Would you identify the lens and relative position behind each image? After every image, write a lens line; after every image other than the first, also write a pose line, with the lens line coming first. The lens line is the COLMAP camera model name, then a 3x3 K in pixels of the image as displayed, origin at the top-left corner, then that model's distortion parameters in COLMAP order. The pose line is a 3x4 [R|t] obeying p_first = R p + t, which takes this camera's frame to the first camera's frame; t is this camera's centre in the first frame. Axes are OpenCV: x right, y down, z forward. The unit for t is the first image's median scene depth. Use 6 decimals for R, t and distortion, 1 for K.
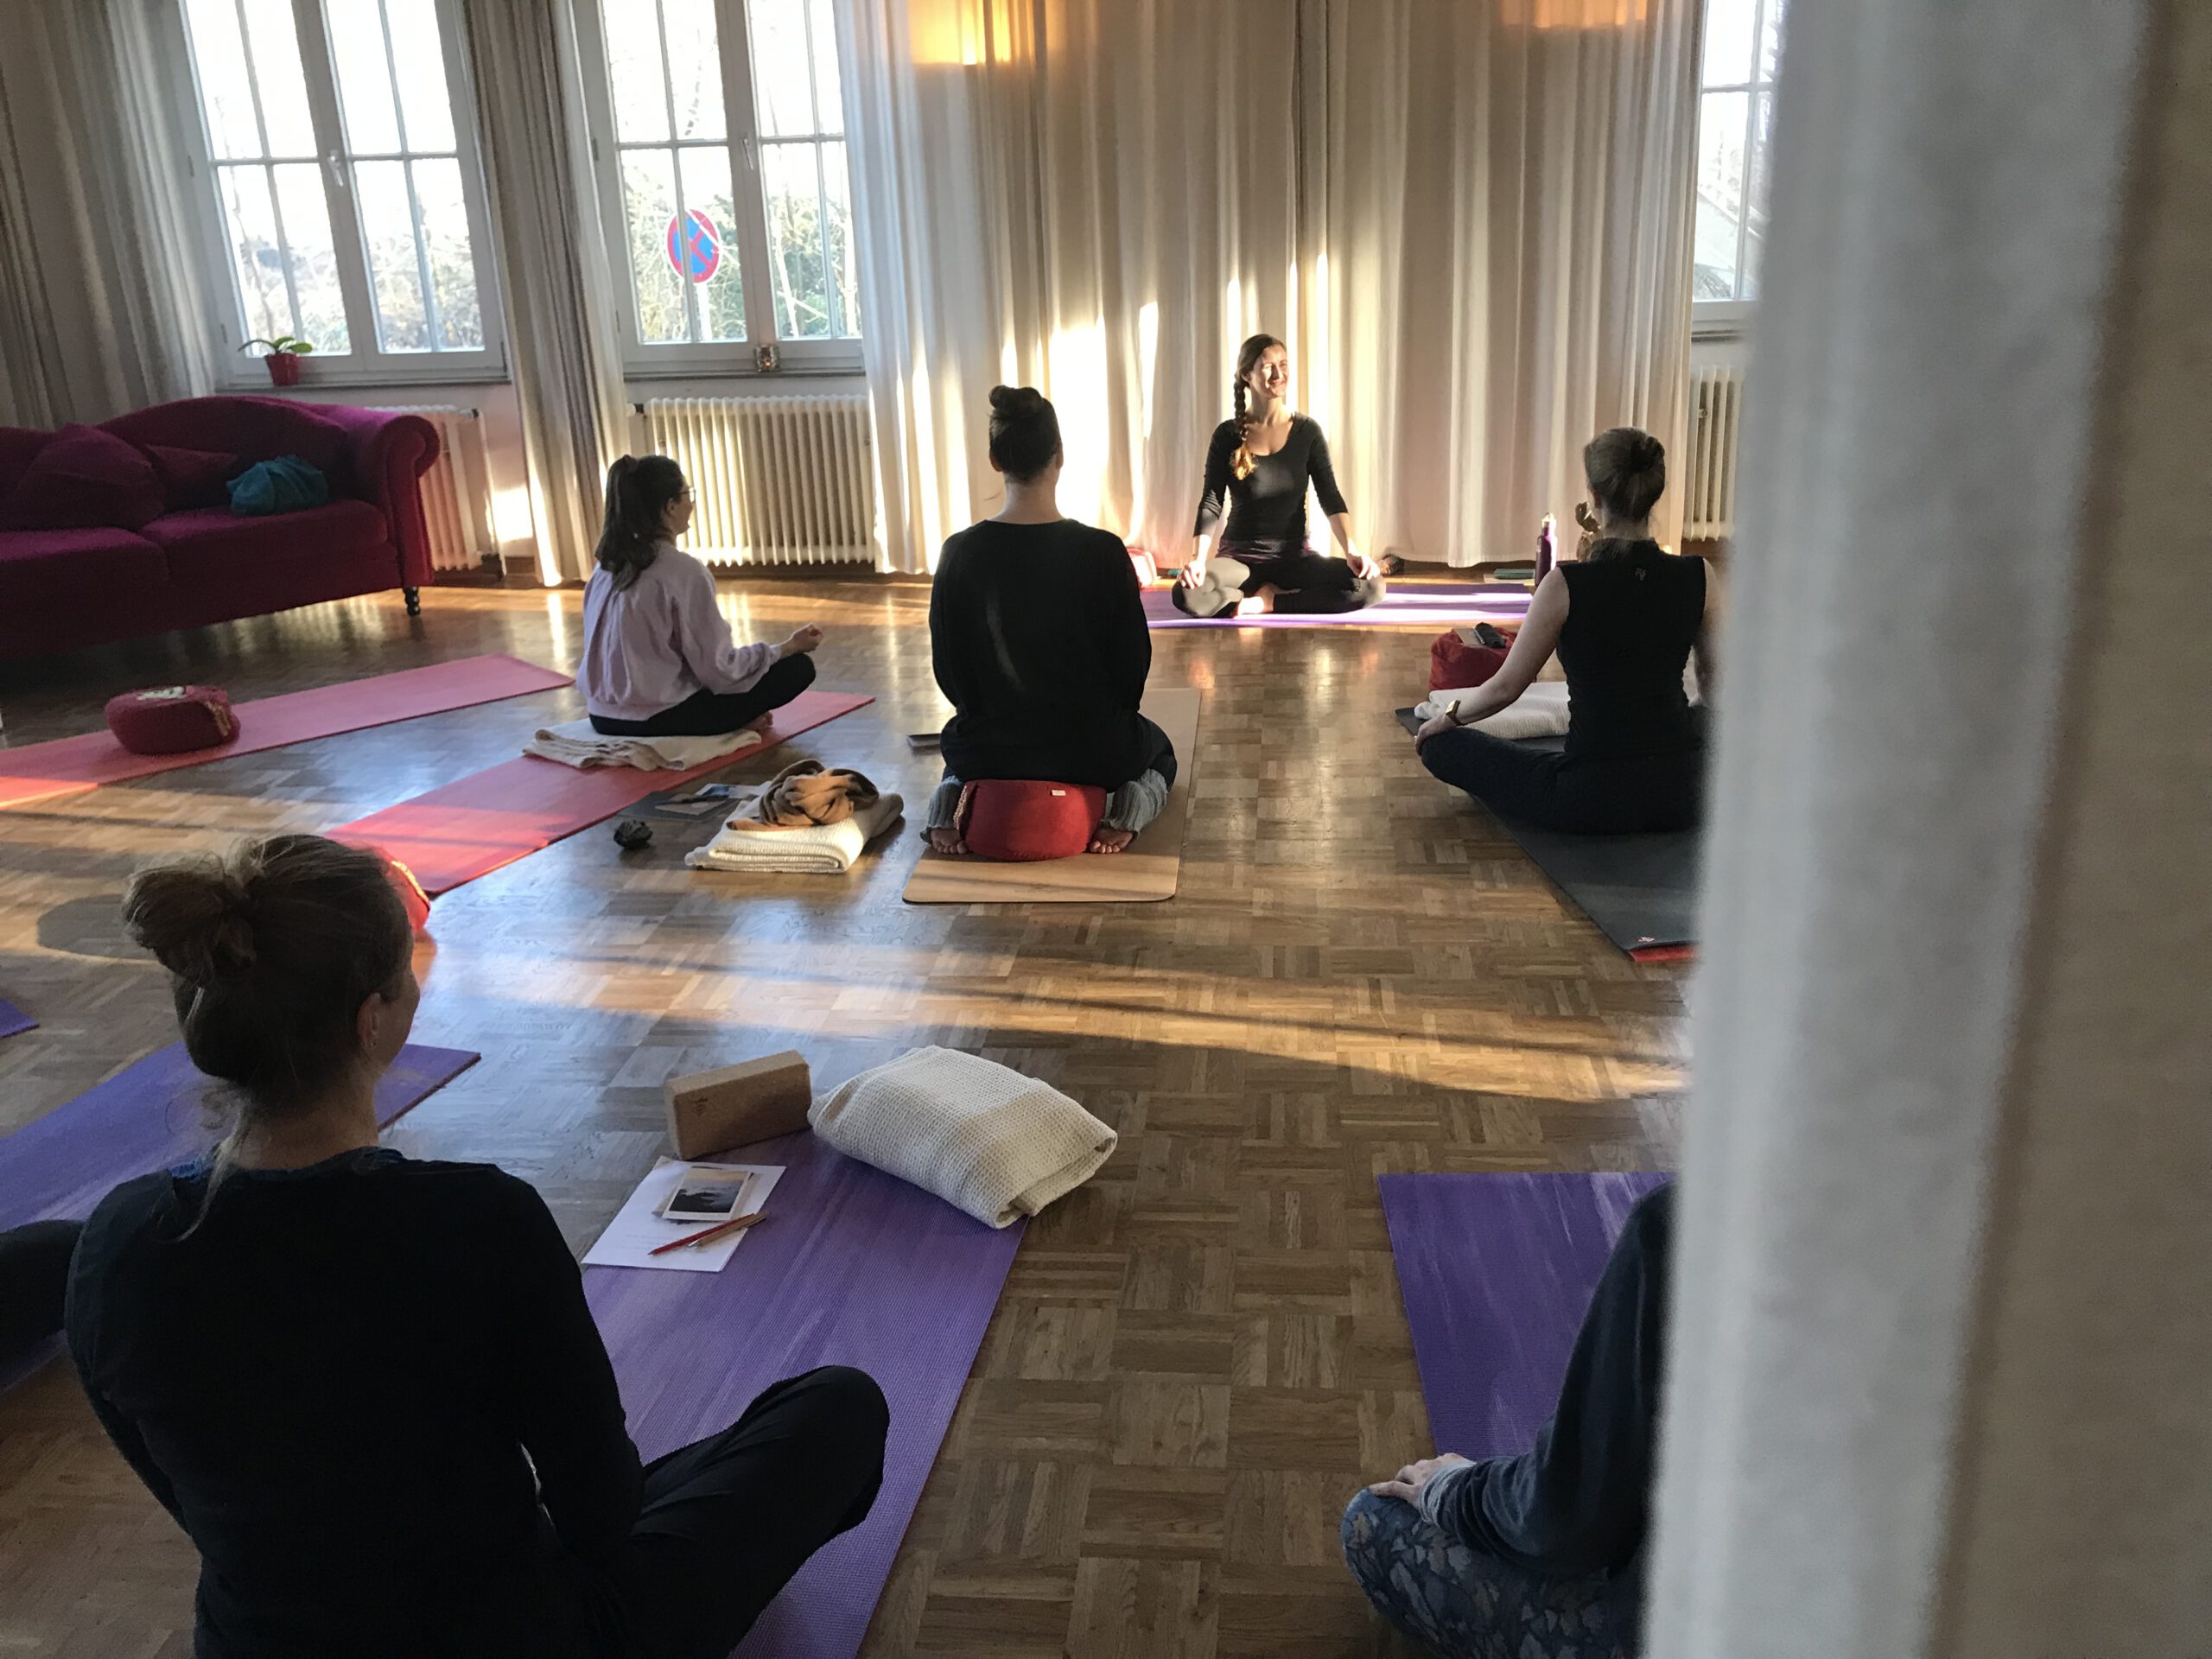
lens RADIAL K [[1713.4, 0, 1197.4], [0, 1713.4, 829.5], [0, 0, 1]] dist [0.002796, -0.021519]
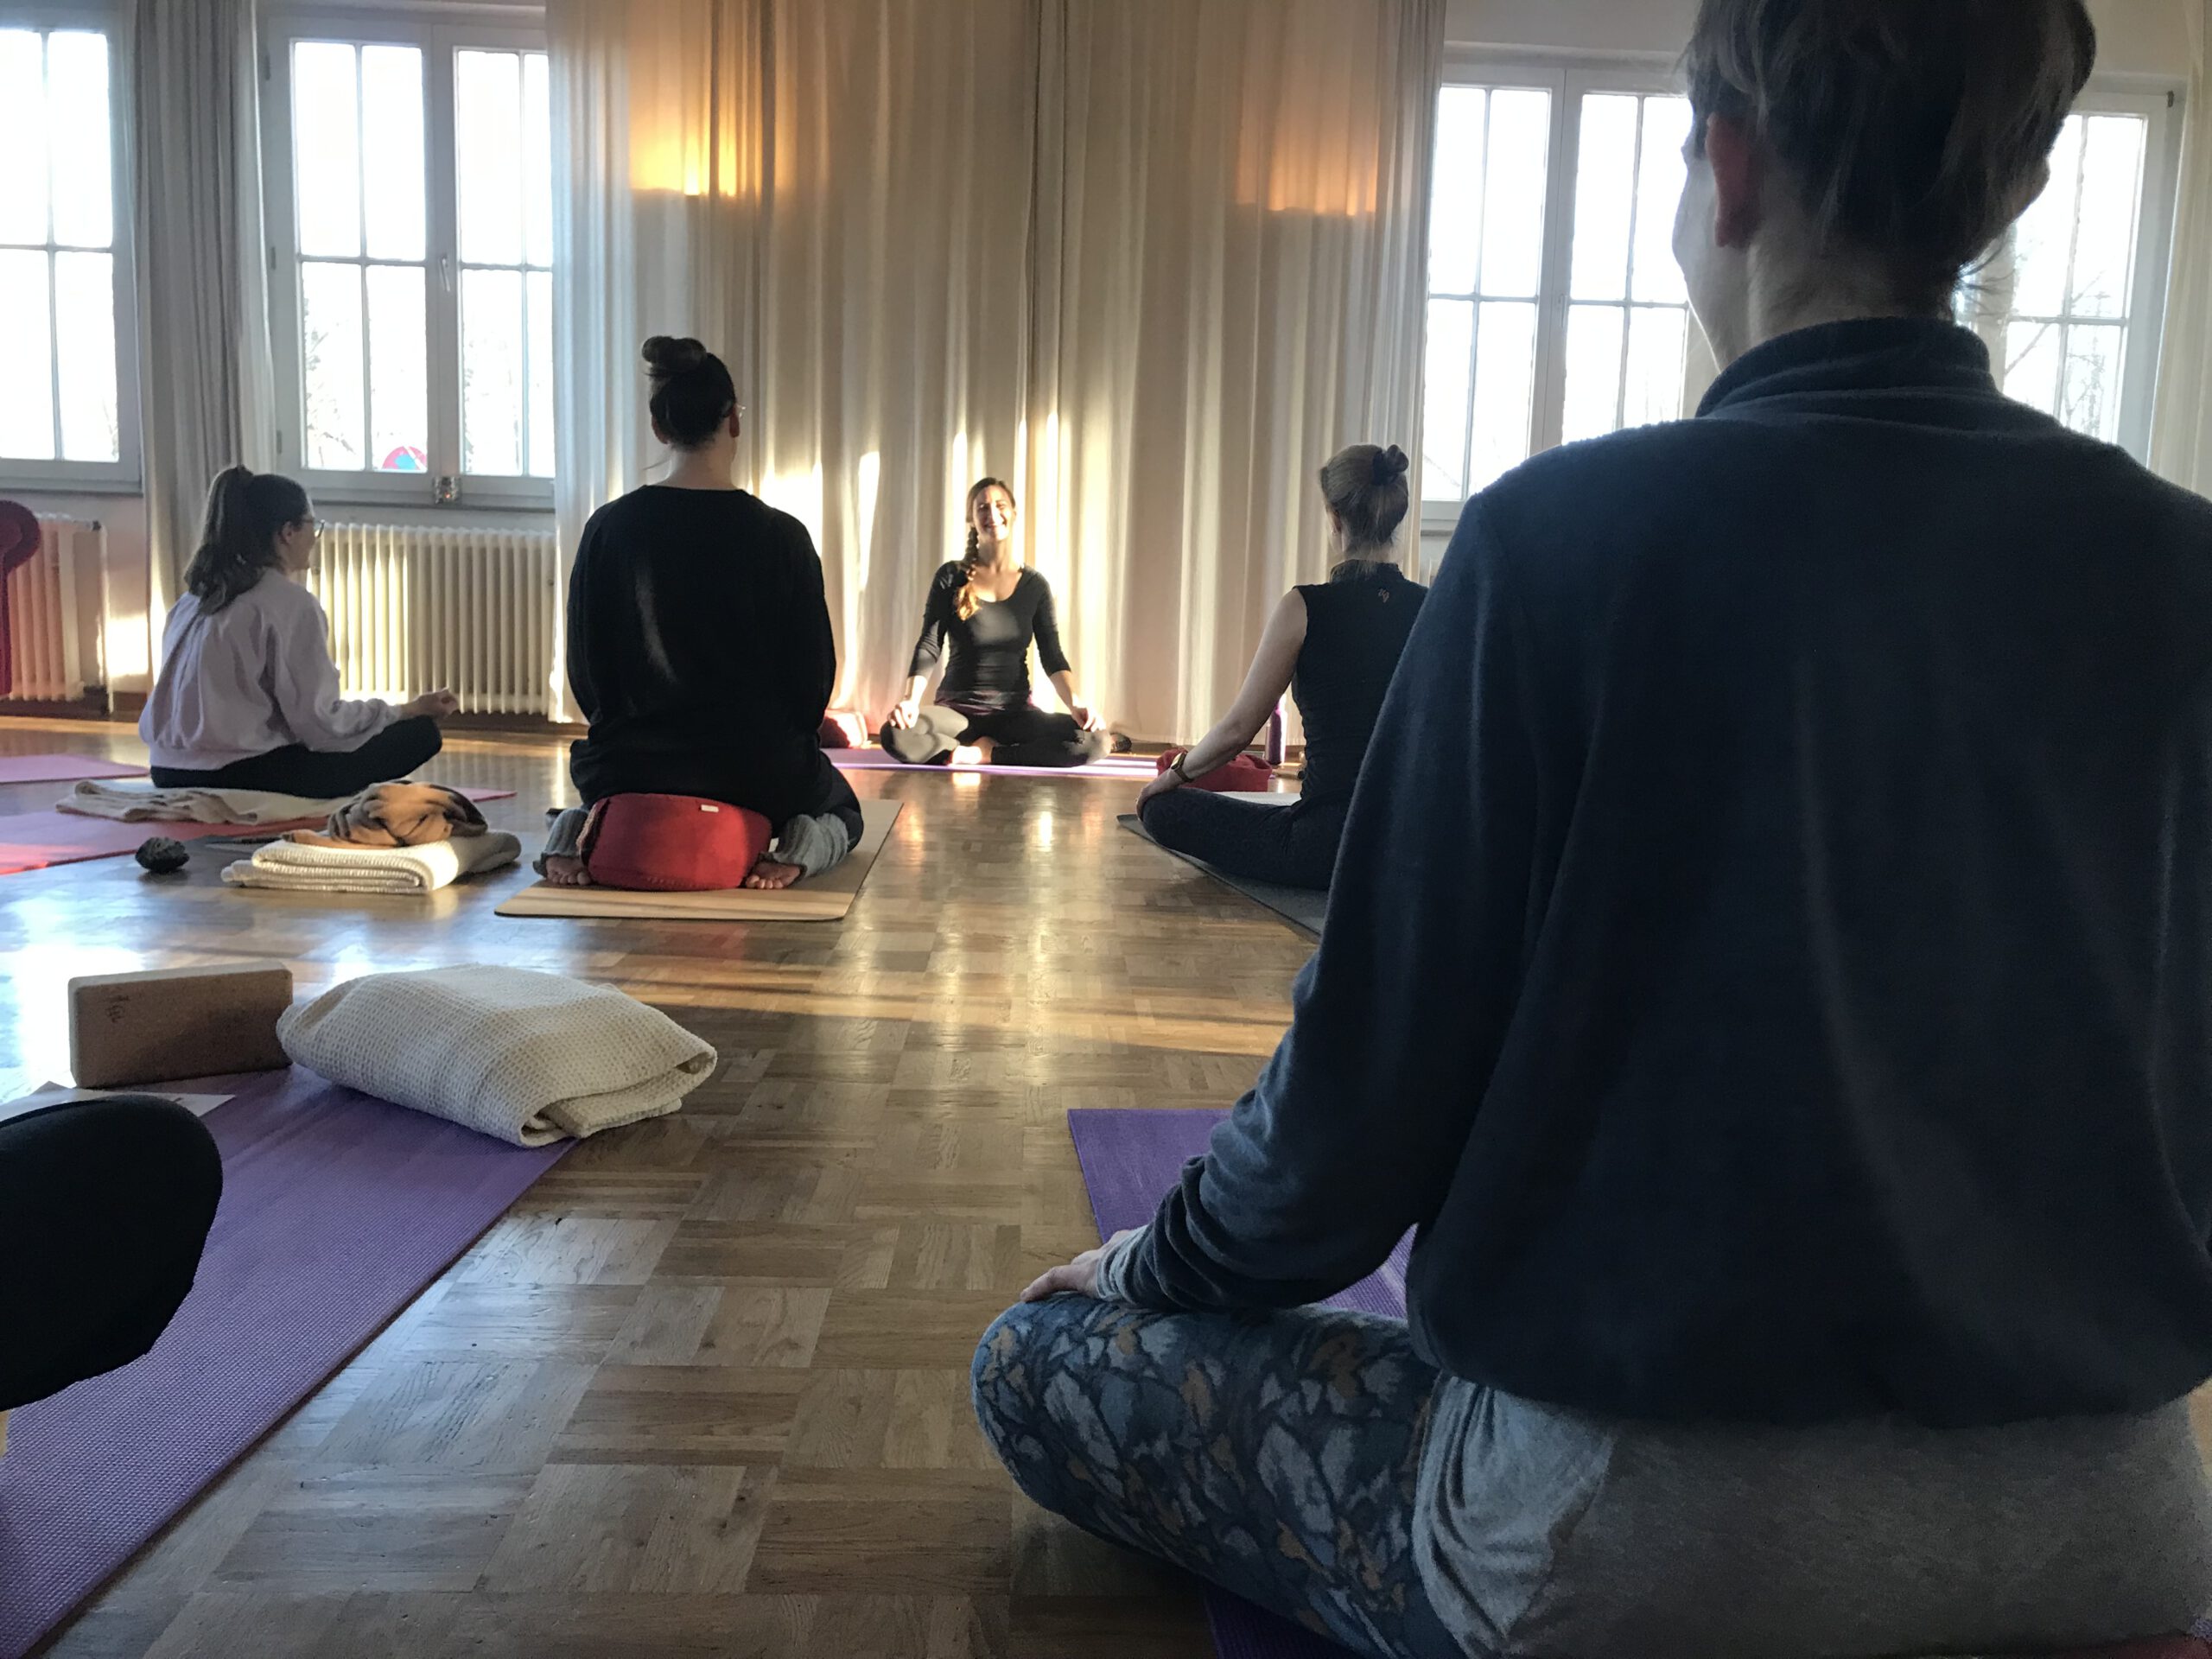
lens RADIAL K [[1713.4, 0, 1197.4], [0, 1713.4, 829.5], [0, 0, 1]] dist [0.002796, -0.021519]
pose [[0.987587, 0.041416, 0.151515, 0.022369], [-0.010908, 0.980367, -0.196879, 0.121310], [-0.156694, 0.192783, 0.968650, 0.125859]]
